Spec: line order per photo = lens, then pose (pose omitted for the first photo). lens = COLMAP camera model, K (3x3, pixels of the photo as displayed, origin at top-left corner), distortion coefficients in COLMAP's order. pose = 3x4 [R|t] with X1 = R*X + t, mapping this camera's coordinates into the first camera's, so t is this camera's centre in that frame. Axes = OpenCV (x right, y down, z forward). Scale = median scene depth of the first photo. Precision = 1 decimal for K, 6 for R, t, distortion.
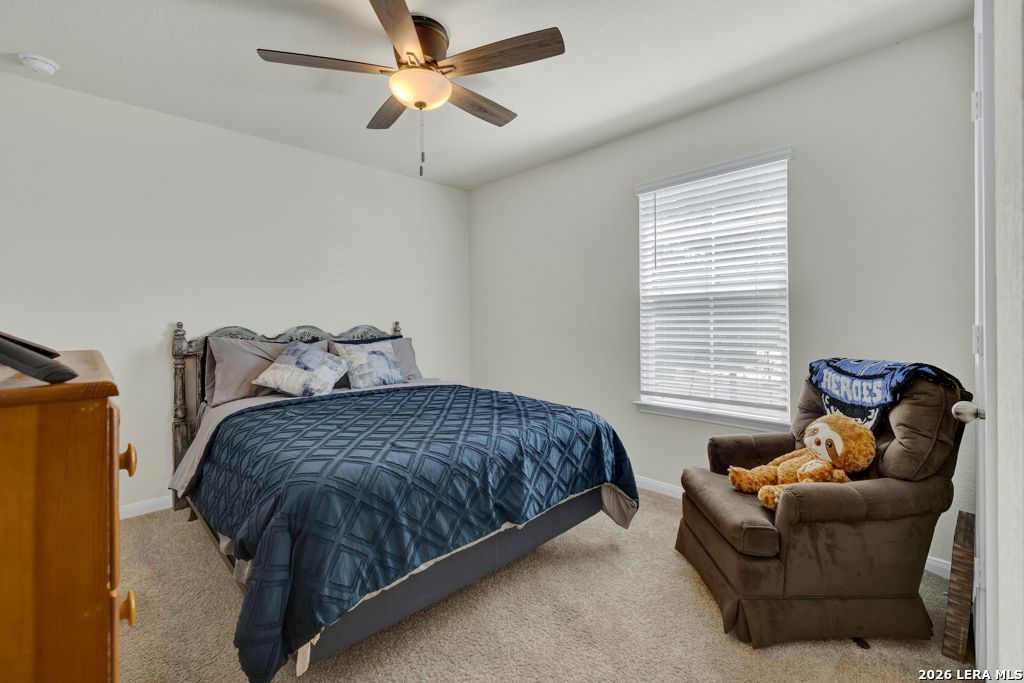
lens RADIAL K [[439.0, 0, 510.1], [0, 439.0, 318.8], [0, 0, 1]] dist [0.003086, 0.000915]
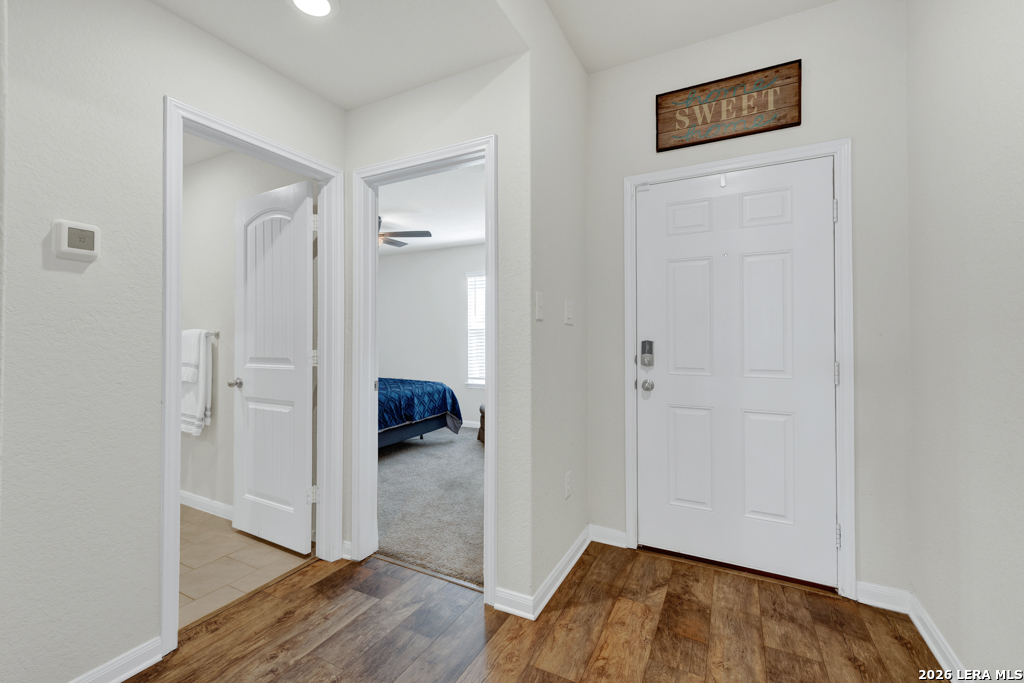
lens RADIAL K [[439.0, 0, 510.1], [0, 439.0, 337.1], [0, 0, 1]] dist [0.003086, 0.000915]
pose [[0.947157, 0.008263, 0.320665, -0.235256], [-0.008489, 0.999964, -0.000694, -0.024202], [-0.320659, -0.002065, 0.947192, -1.407873]]
